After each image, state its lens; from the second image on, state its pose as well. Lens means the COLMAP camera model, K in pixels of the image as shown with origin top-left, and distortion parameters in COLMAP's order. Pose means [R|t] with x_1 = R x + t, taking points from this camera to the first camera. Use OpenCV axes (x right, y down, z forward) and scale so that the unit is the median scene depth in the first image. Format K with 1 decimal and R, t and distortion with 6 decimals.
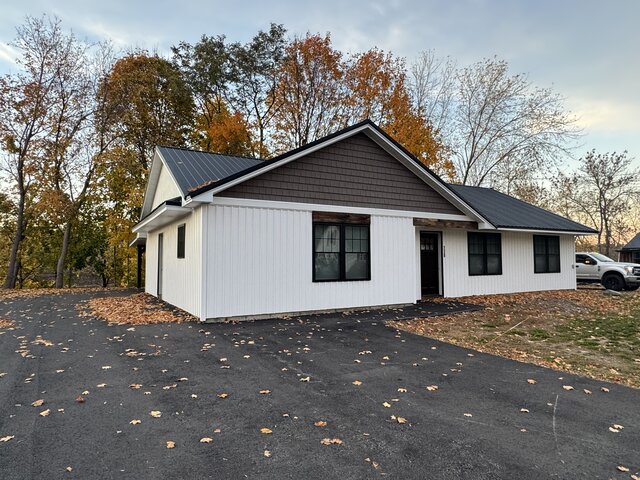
lens RADIAL K [[420.7, 0, 320.0], [0, 420.7, 240.0], [0, 0, 1]] dist [-0.000531, -0.000062]
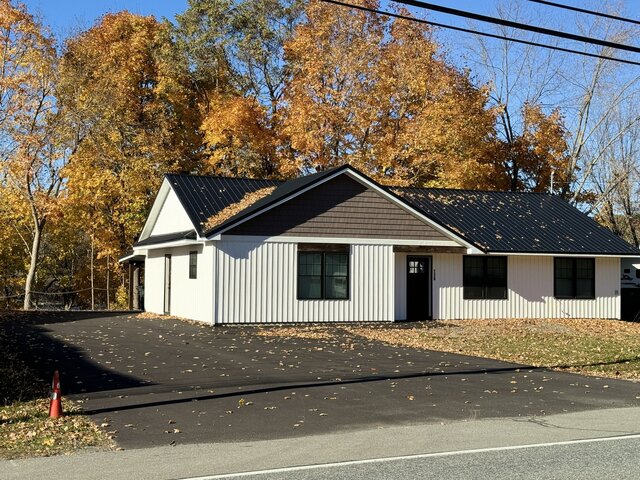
lens RADIAL K [[922.9, 0, 320.0], [0, 922.9, 240.0], [0, 0, 1]] dist [0.004291, 0.001926]
pose [[0.993500, 0.008694, -0.113502, 0.326539], [-0.007502, 0.999912, 0.010926, -0.098052], [0.113587, -0.010003, 0.993478, -1.556529]]
